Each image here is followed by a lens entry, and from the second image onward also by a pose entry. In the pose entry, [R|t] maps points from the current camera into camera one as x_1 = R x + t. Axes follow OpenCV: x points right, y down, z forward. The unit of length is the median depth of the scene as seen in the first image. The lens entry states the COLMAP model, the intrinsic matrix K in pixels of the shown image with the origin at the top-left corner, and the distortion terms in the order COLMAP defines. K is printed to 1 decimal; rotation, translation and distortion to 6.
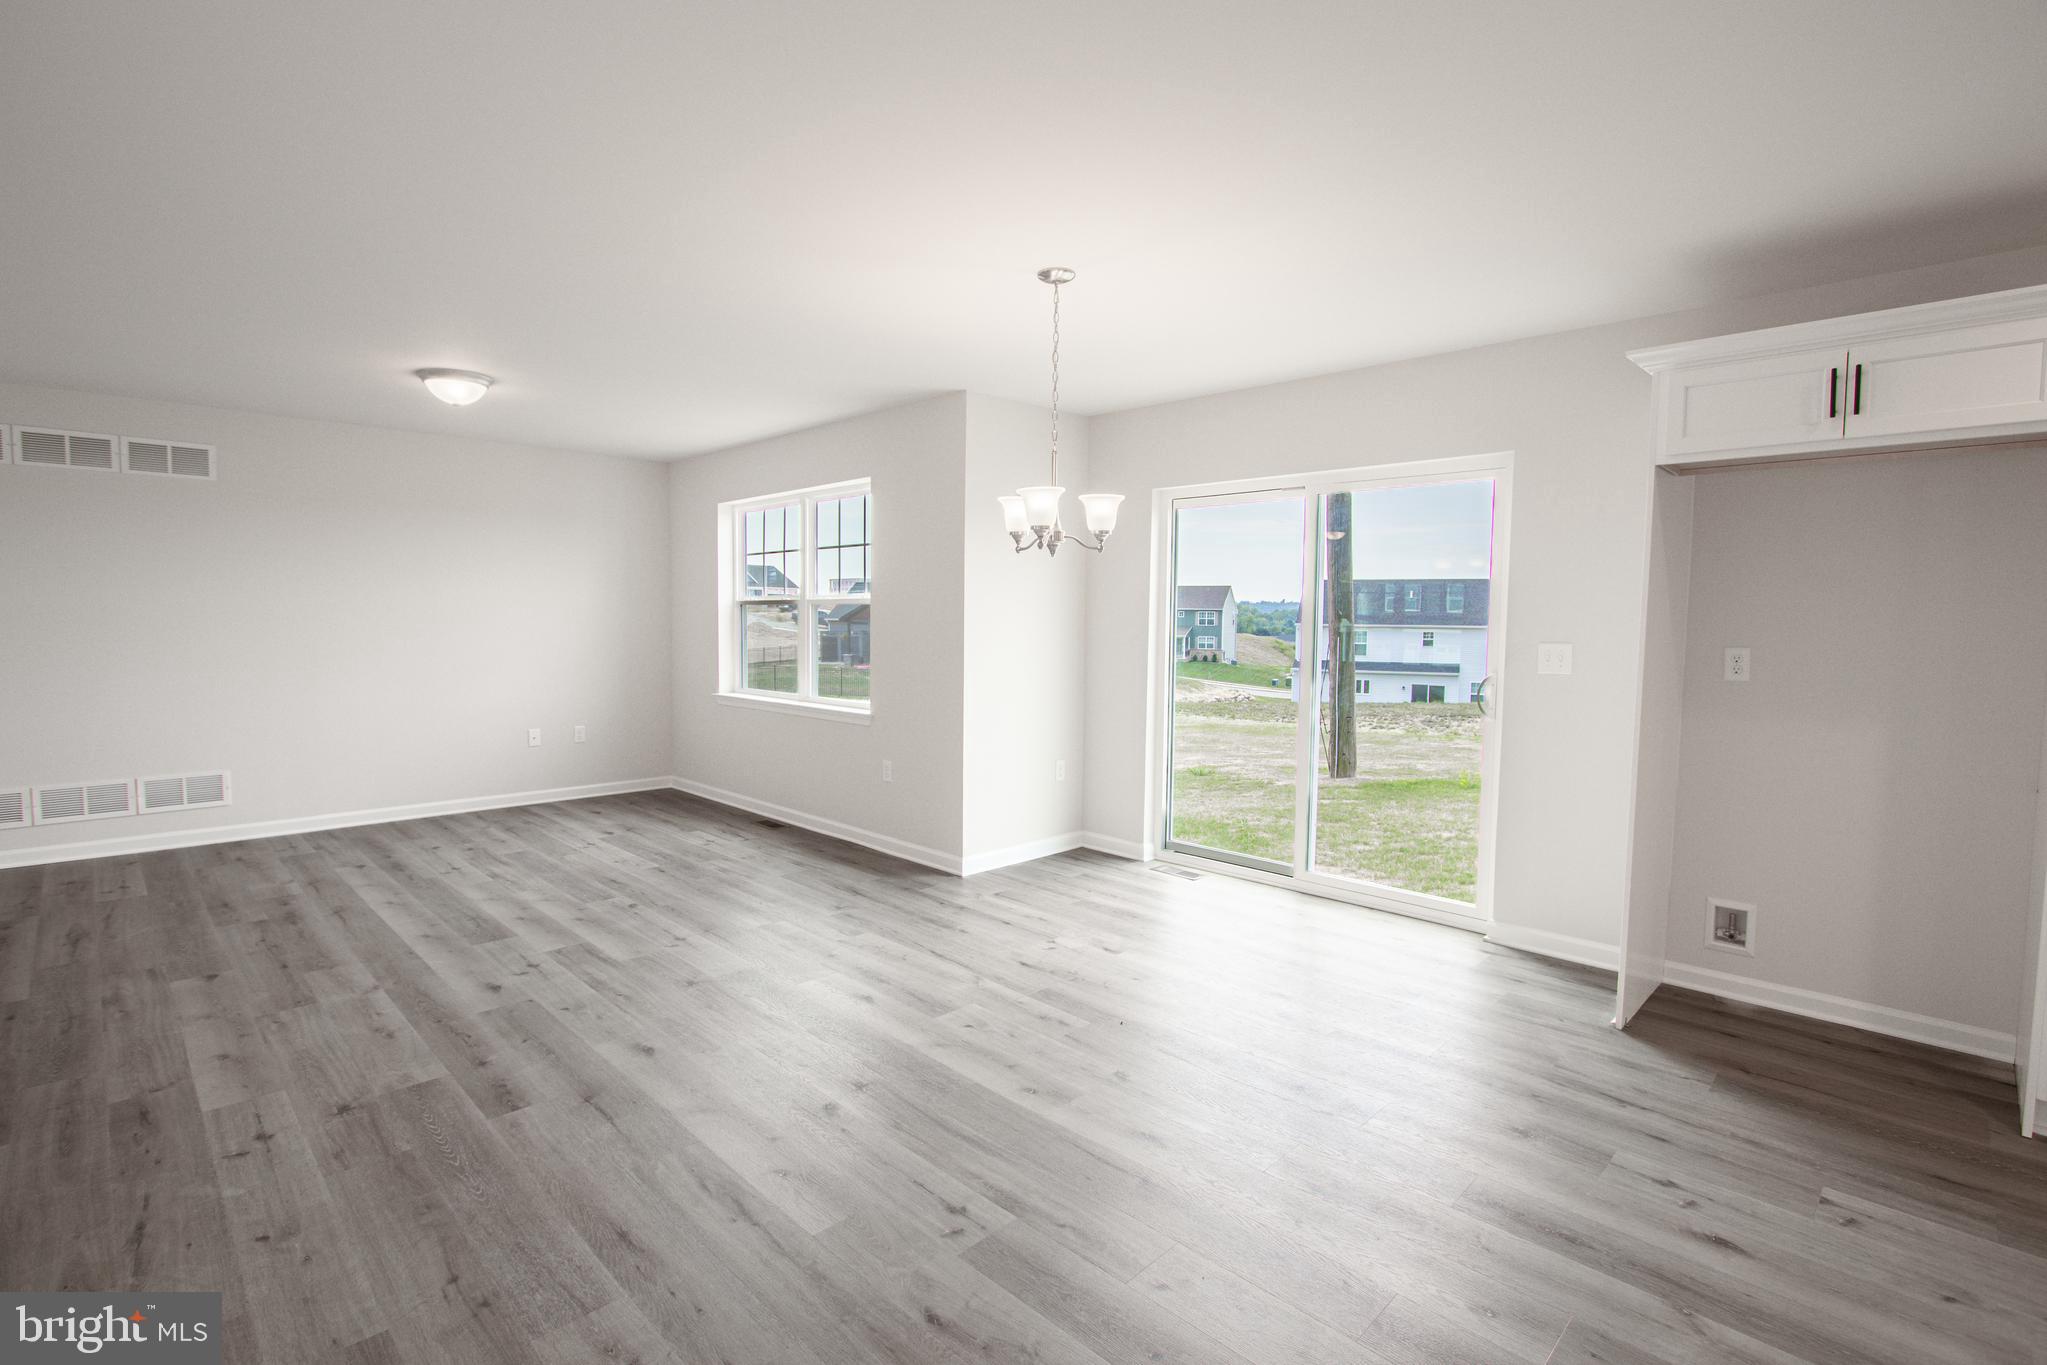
lens RADIAL K [[948.3, 0, 1002.5], [0, 948.3, 679.7], [0, 0, 1]] dist [-0.025509, 0.005501]
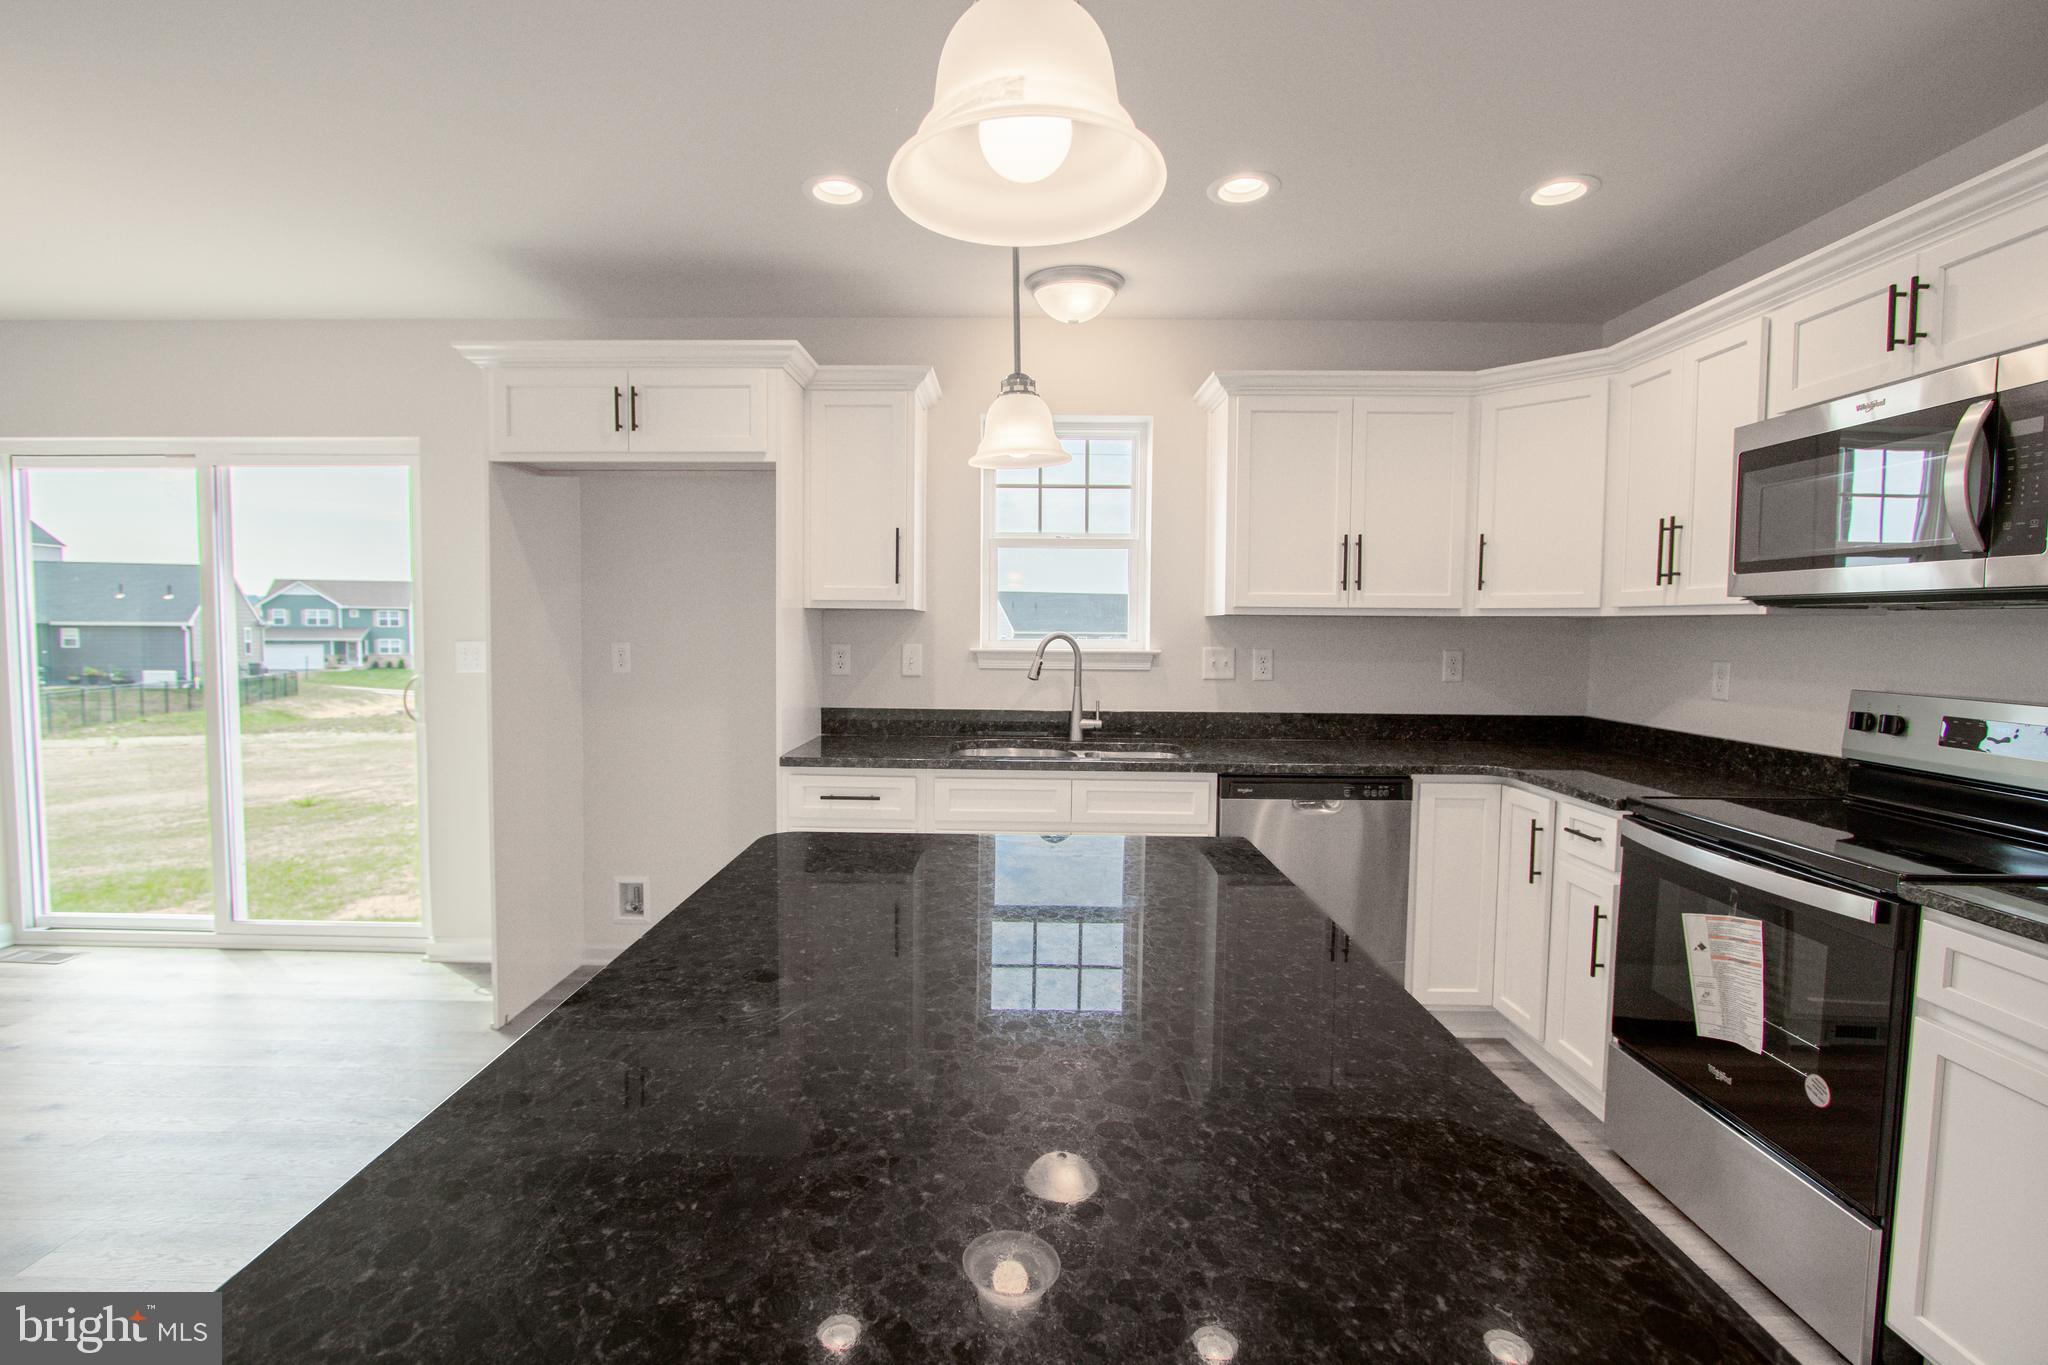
lens RADIAL K [[948.8, 0, 1003.0], [0, 948.8, 679.7], [0, 0, 1]] dist [-0.025509, 0.005501]
pose [[0.708724, -0.044080, 0.704107, 0.376242], [0.044033, 0.998864, 0.018211, 0.009993], [-0.704110, 0.018097, 0.709860, -0.095996]]
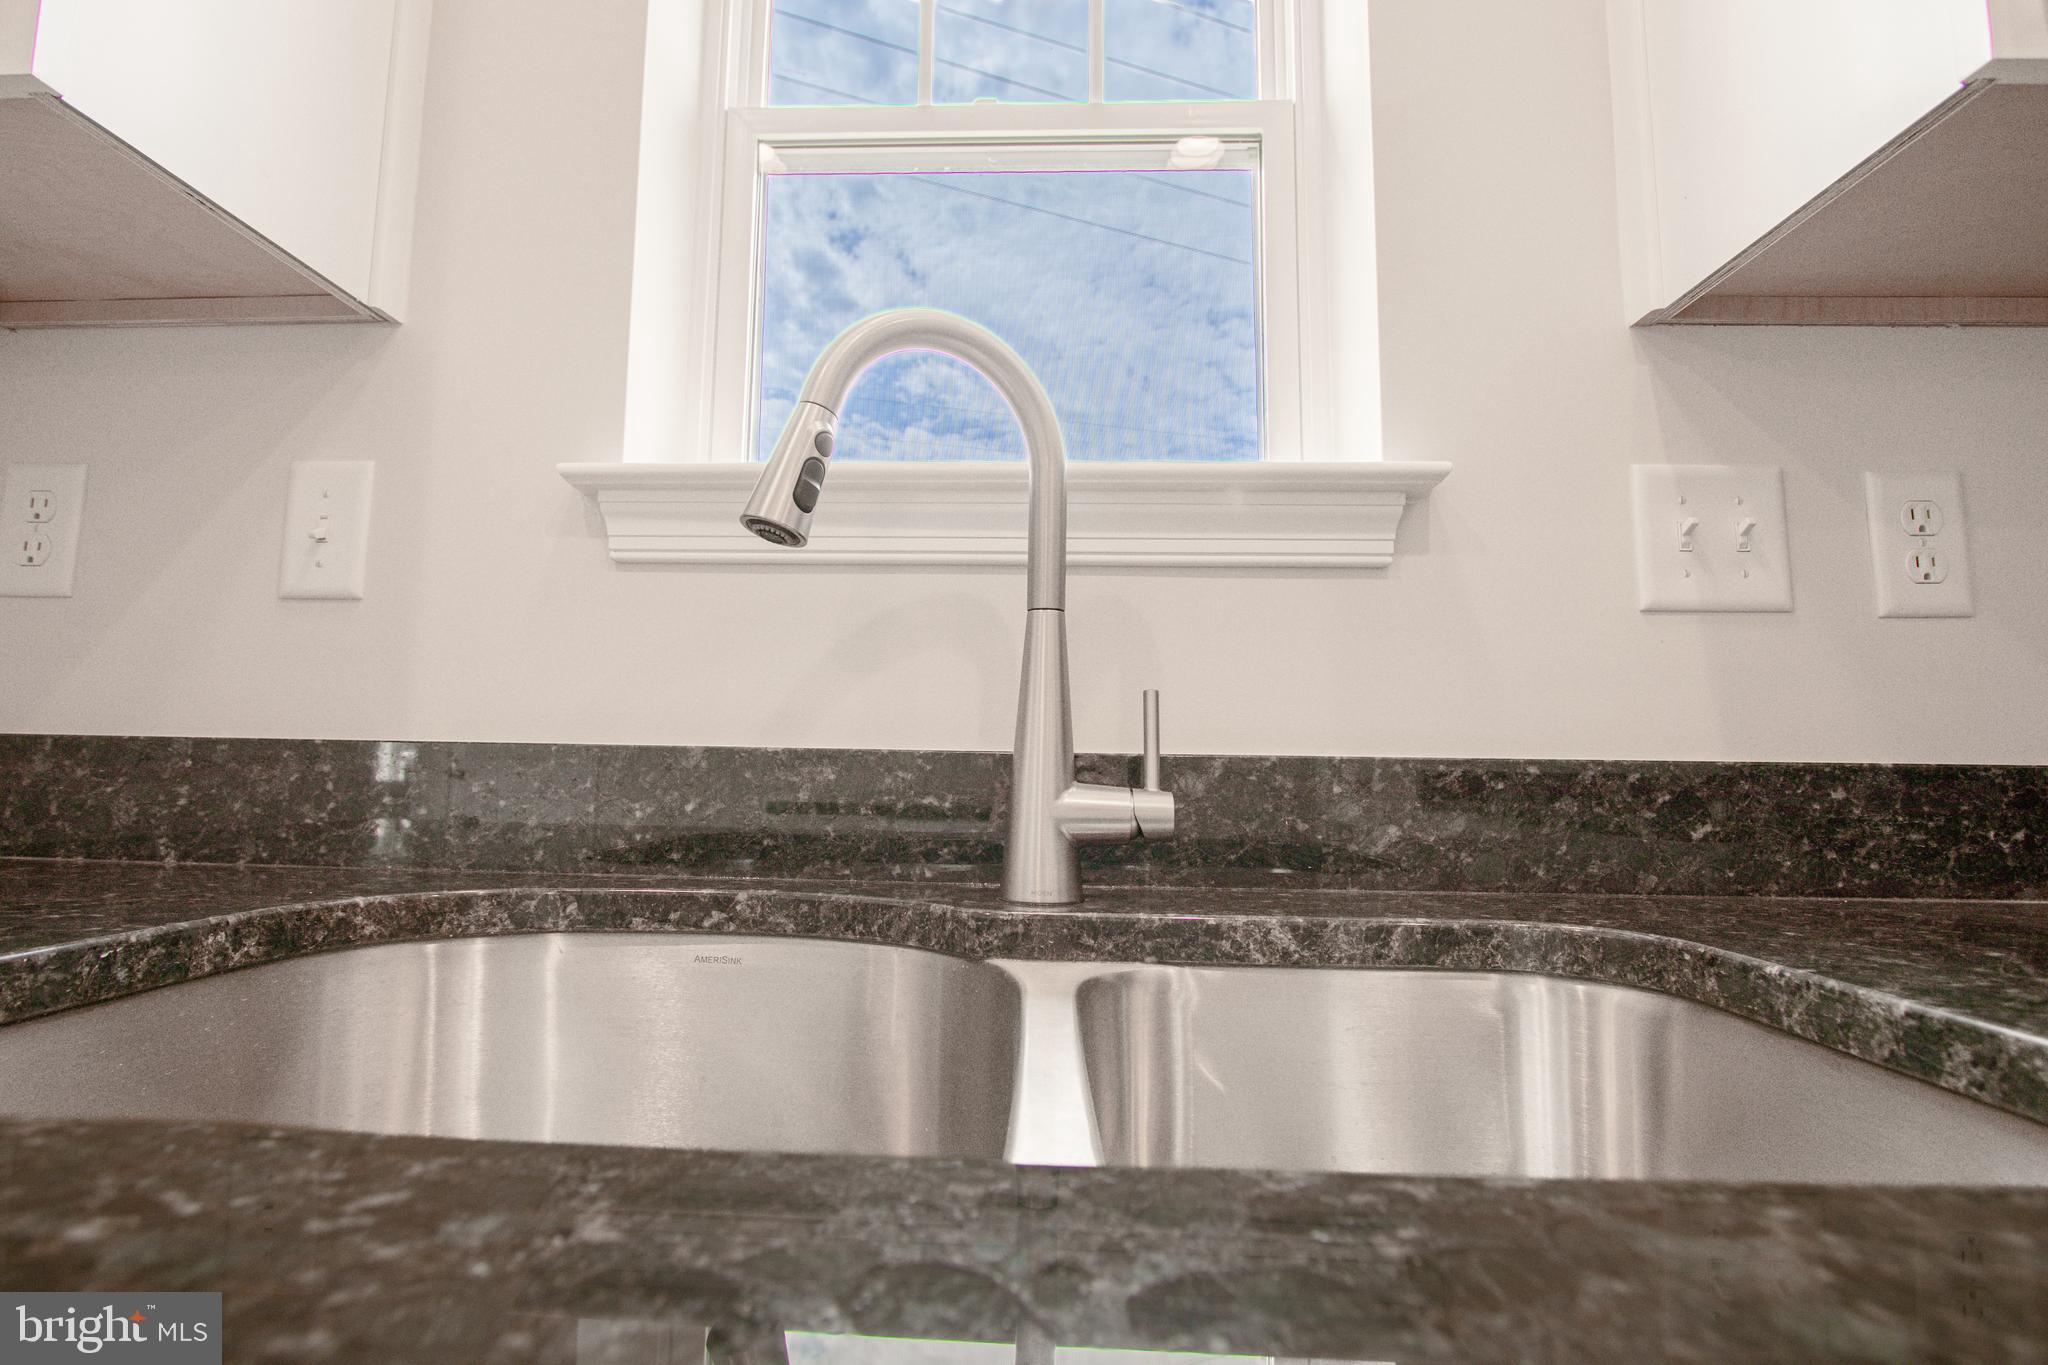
lens RADIAL K [[948.8, 0, 1003.0], [0, 948.8, 679.7], [0, 0, 1]] dist [-0.025509, 0.005501]
pose [[0.727995, 0.061314, 0.682836, 1.123580], [0.037023, 0.991024, -0.128459, 0.089605], [-0.684583, 0.118798, 0.719190, 0.532866]]
